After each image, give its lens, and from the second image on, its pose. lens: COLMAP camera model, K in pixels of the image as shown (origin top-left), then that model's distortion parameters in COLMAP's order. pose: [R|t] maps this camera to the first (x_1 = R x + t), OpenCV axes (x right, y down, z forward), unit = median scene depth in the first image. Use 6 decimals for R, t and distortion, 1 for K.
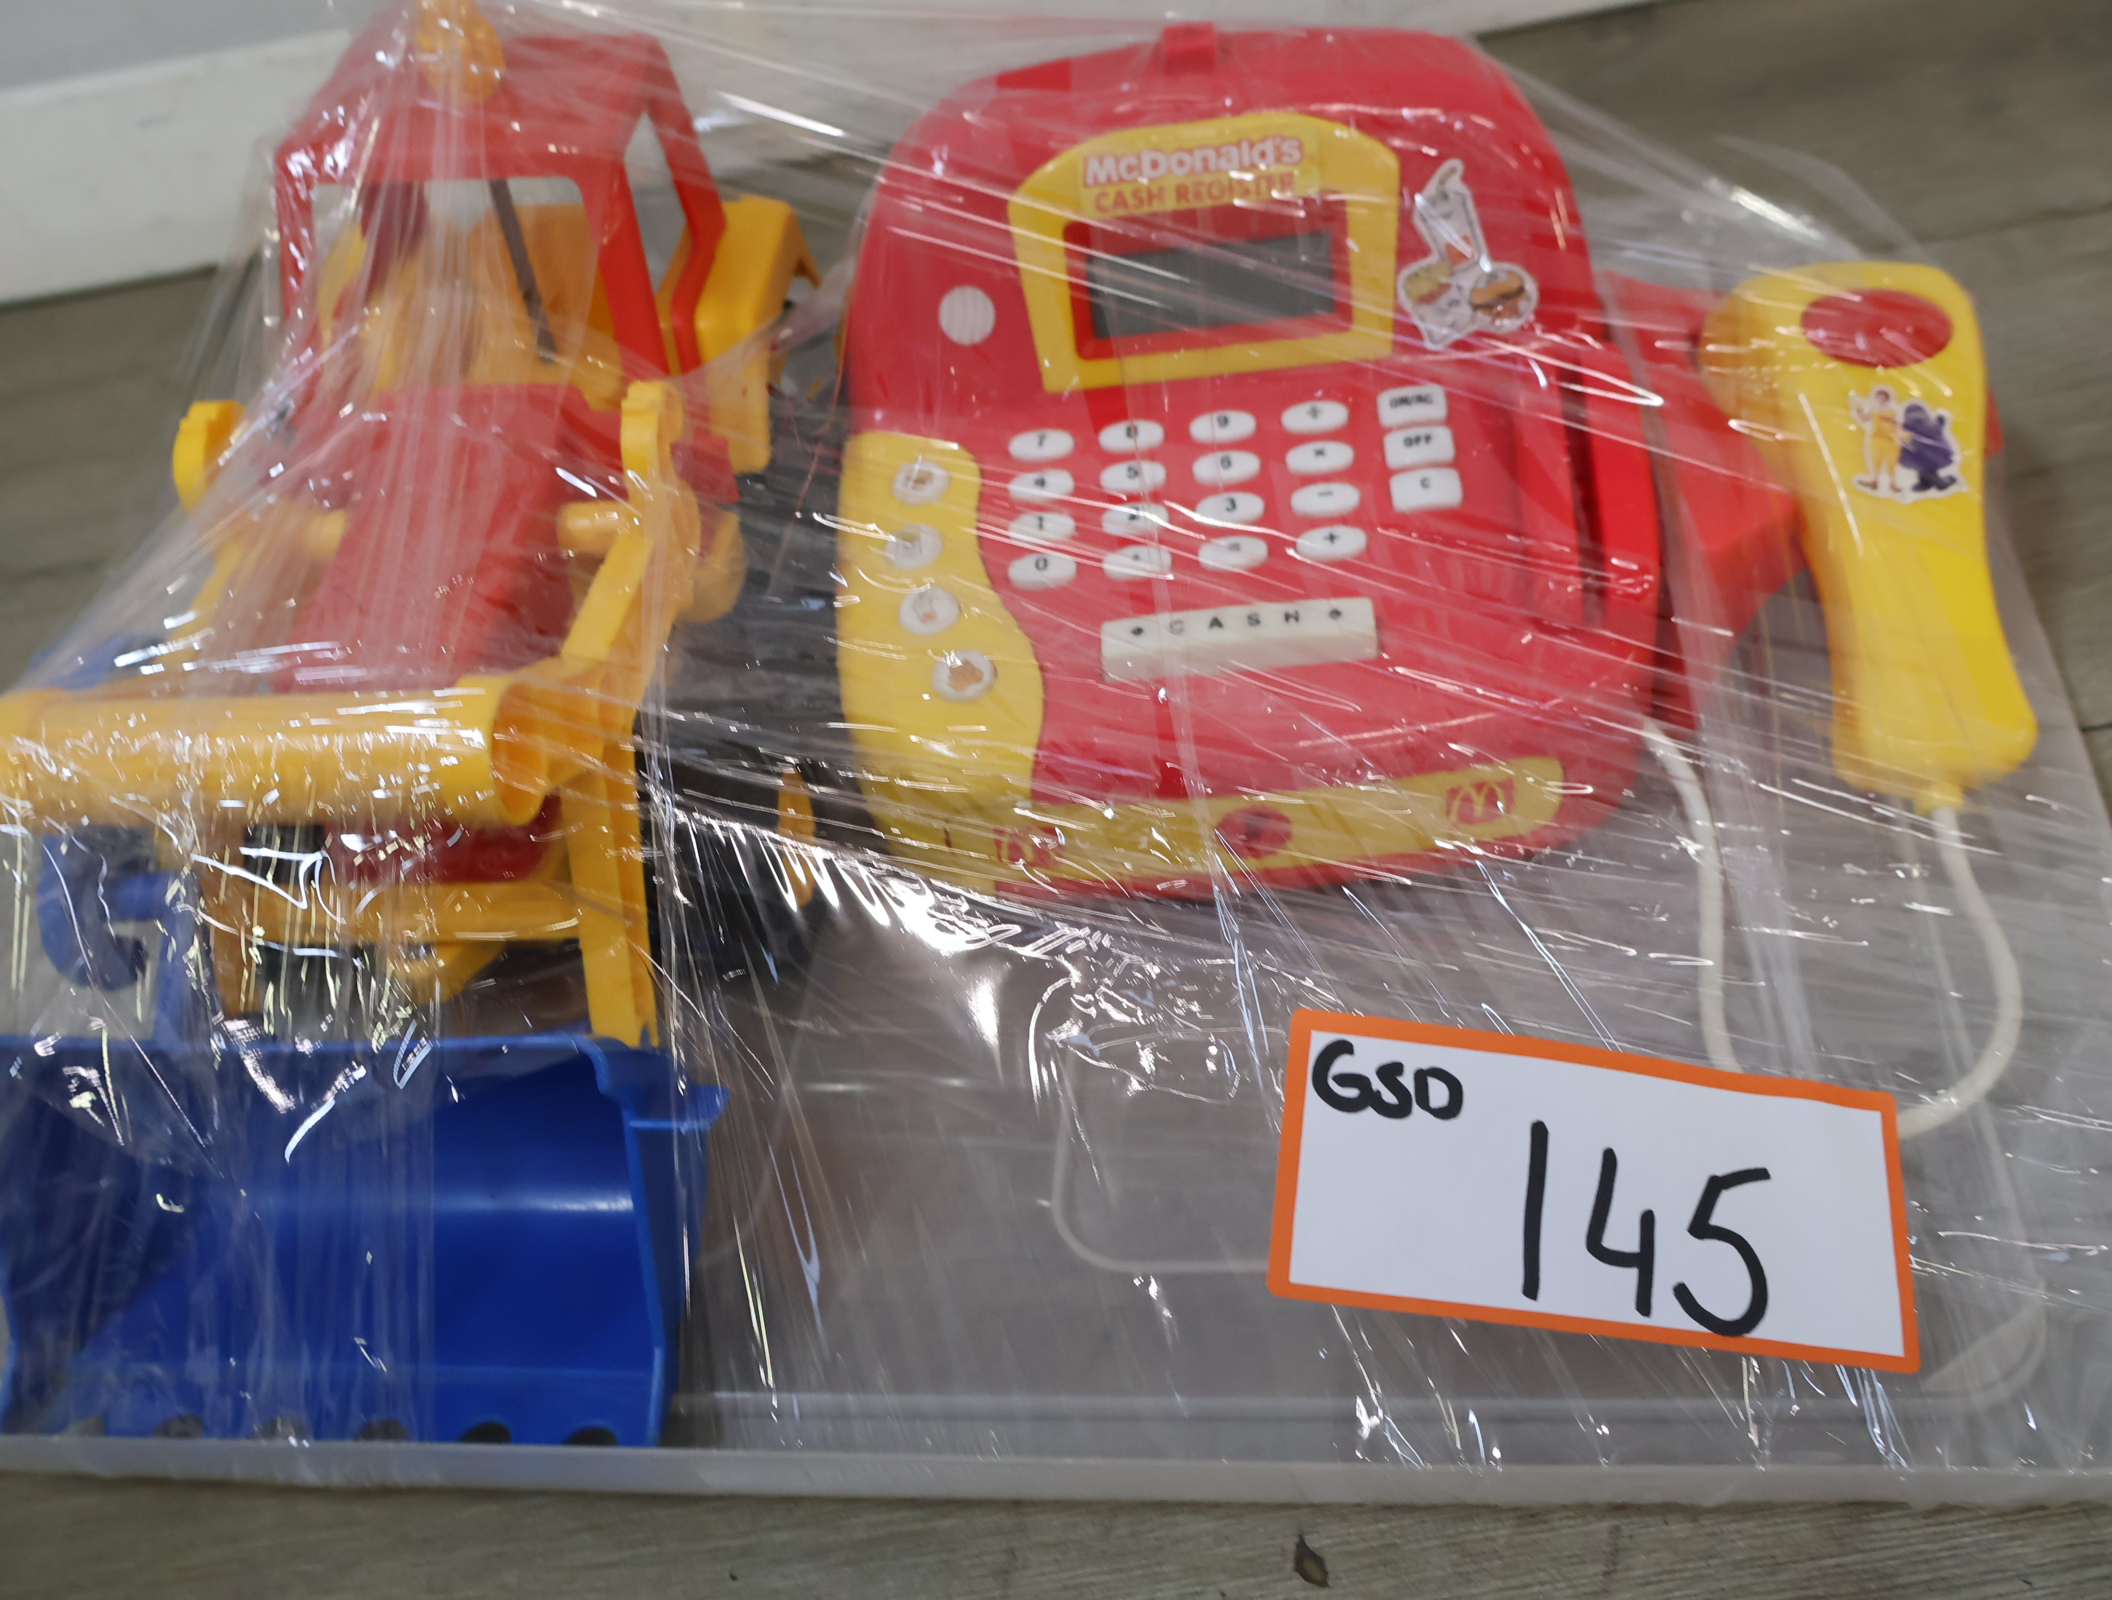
lens RADIAL K [[2082.1, 0, 1056.0], [0, 2082.1, 800.0], [0, 0, 1]] dist [0.005347, 0.022959]
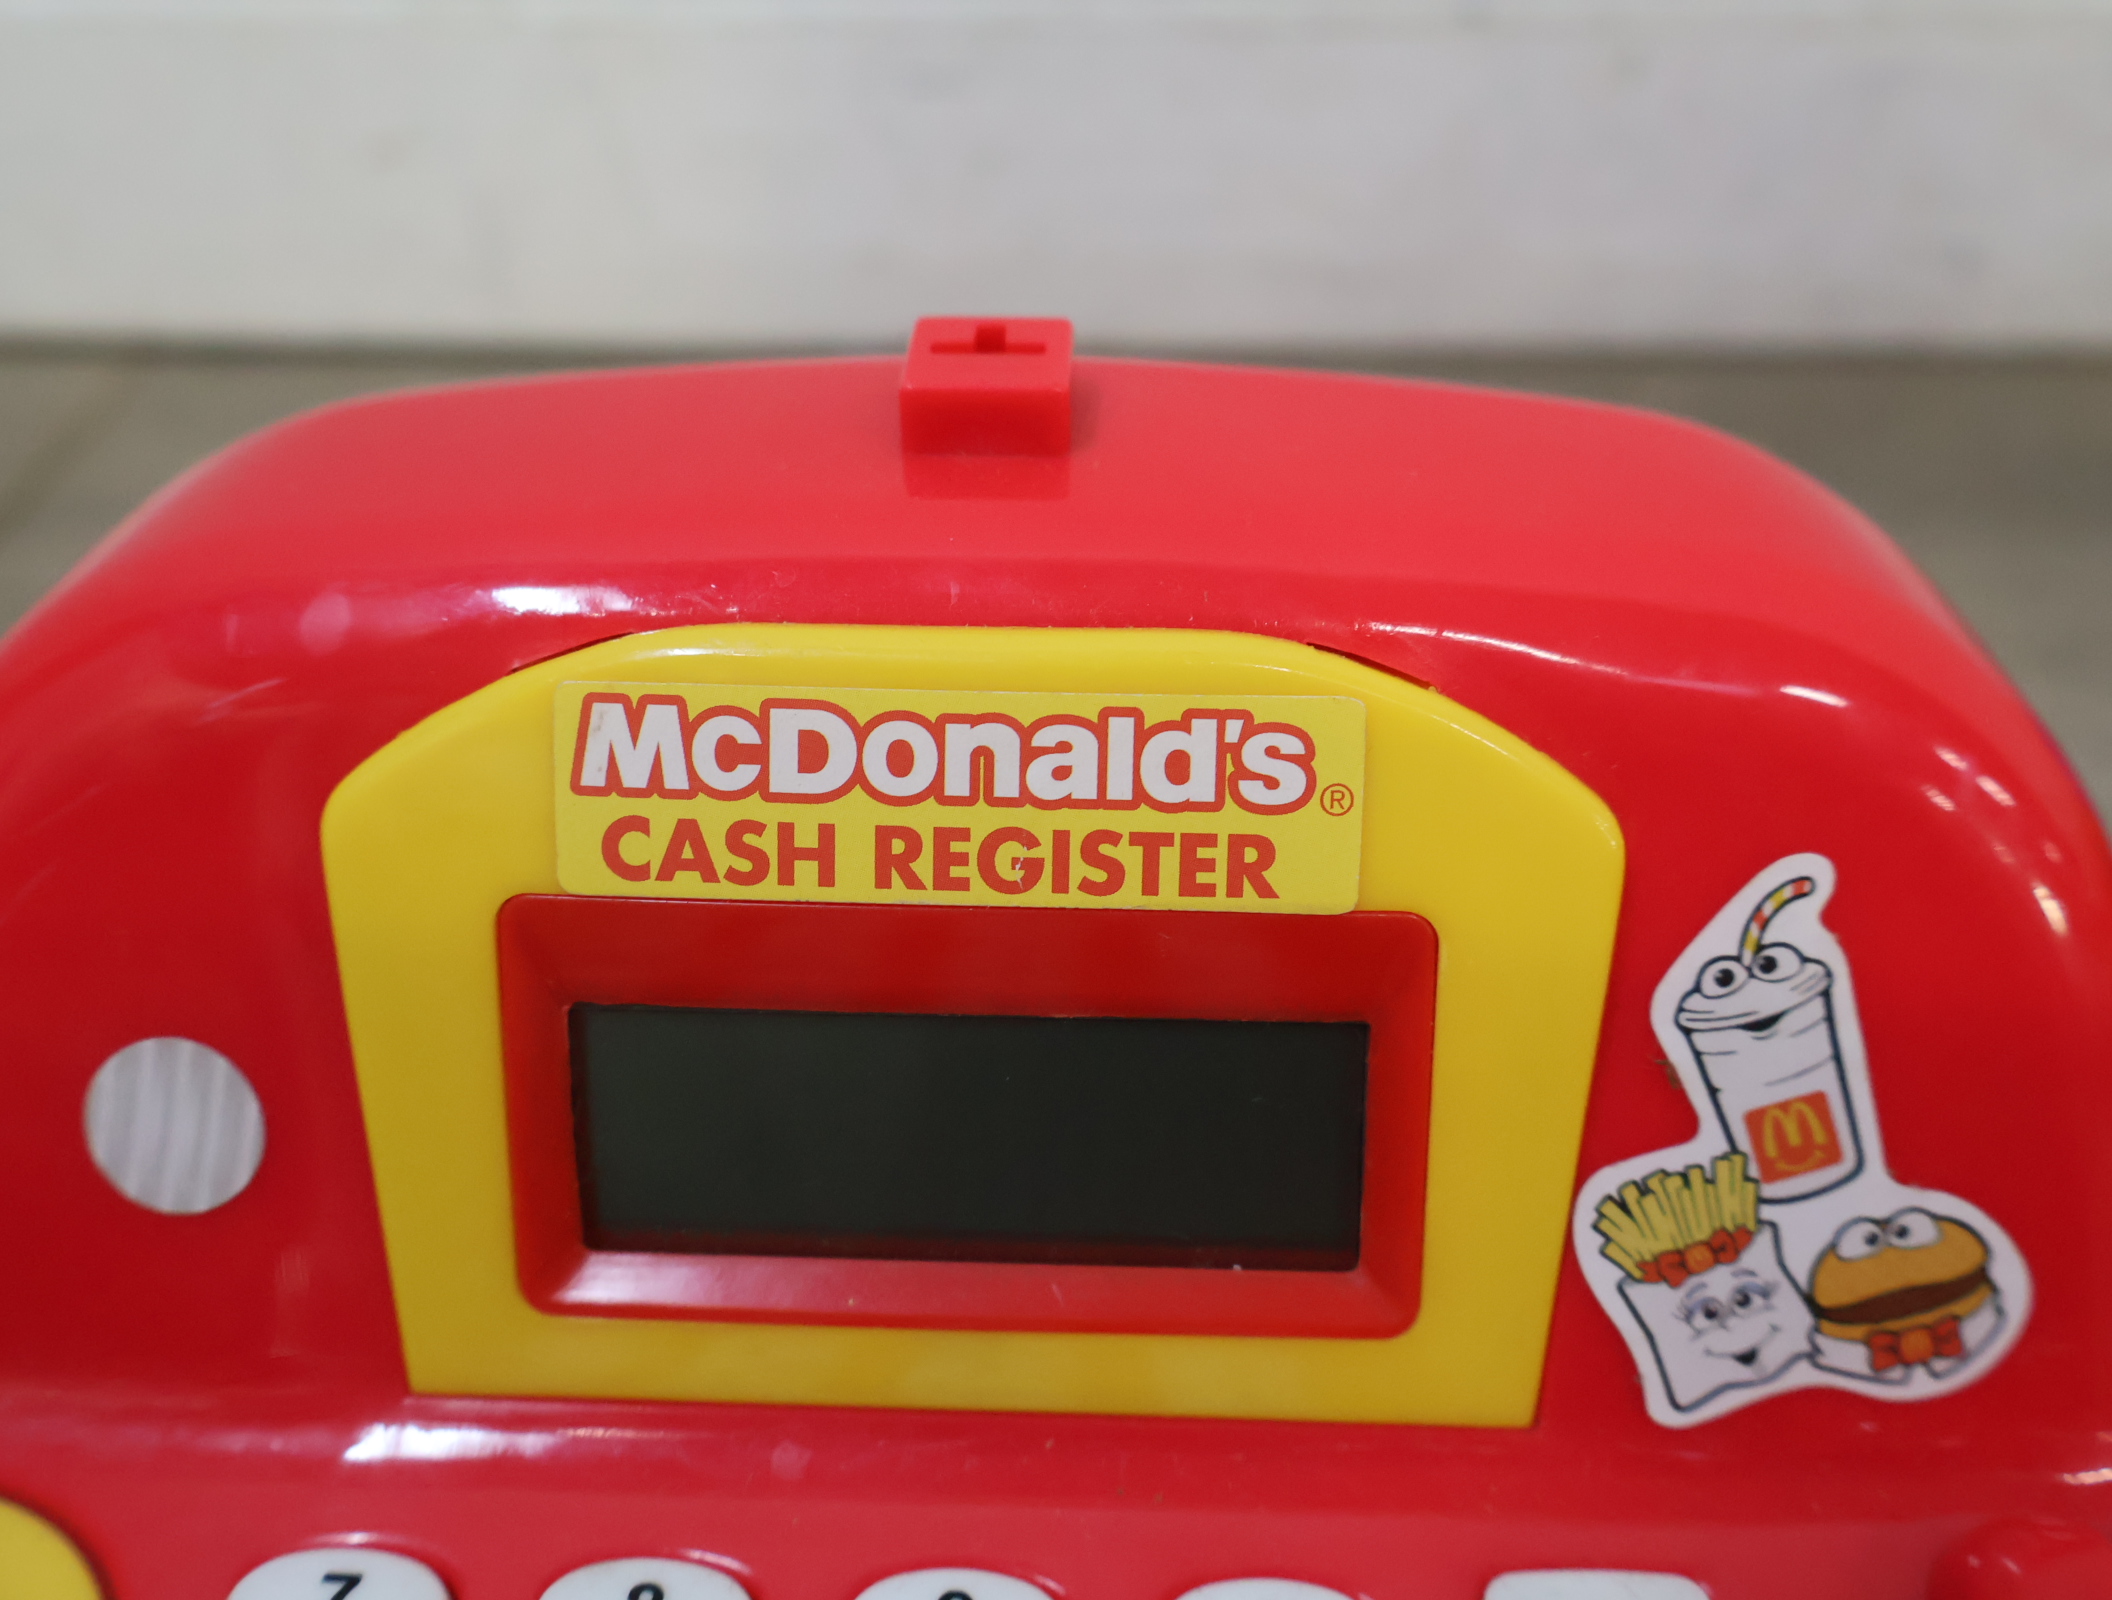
lens RADIAL K [[2082.1, 0, 1056.0], [0, 2082.1, 800.0], [0, 0, 1]] dist [0.005347, 0.022959]
pose [[0.992508, 0.117483, 0.033561, 0.093678], [-0.111423, 0.982999, -0.145940, -0.334707], [-0.050135, 0.141107, 0.988724, 0.914583]]
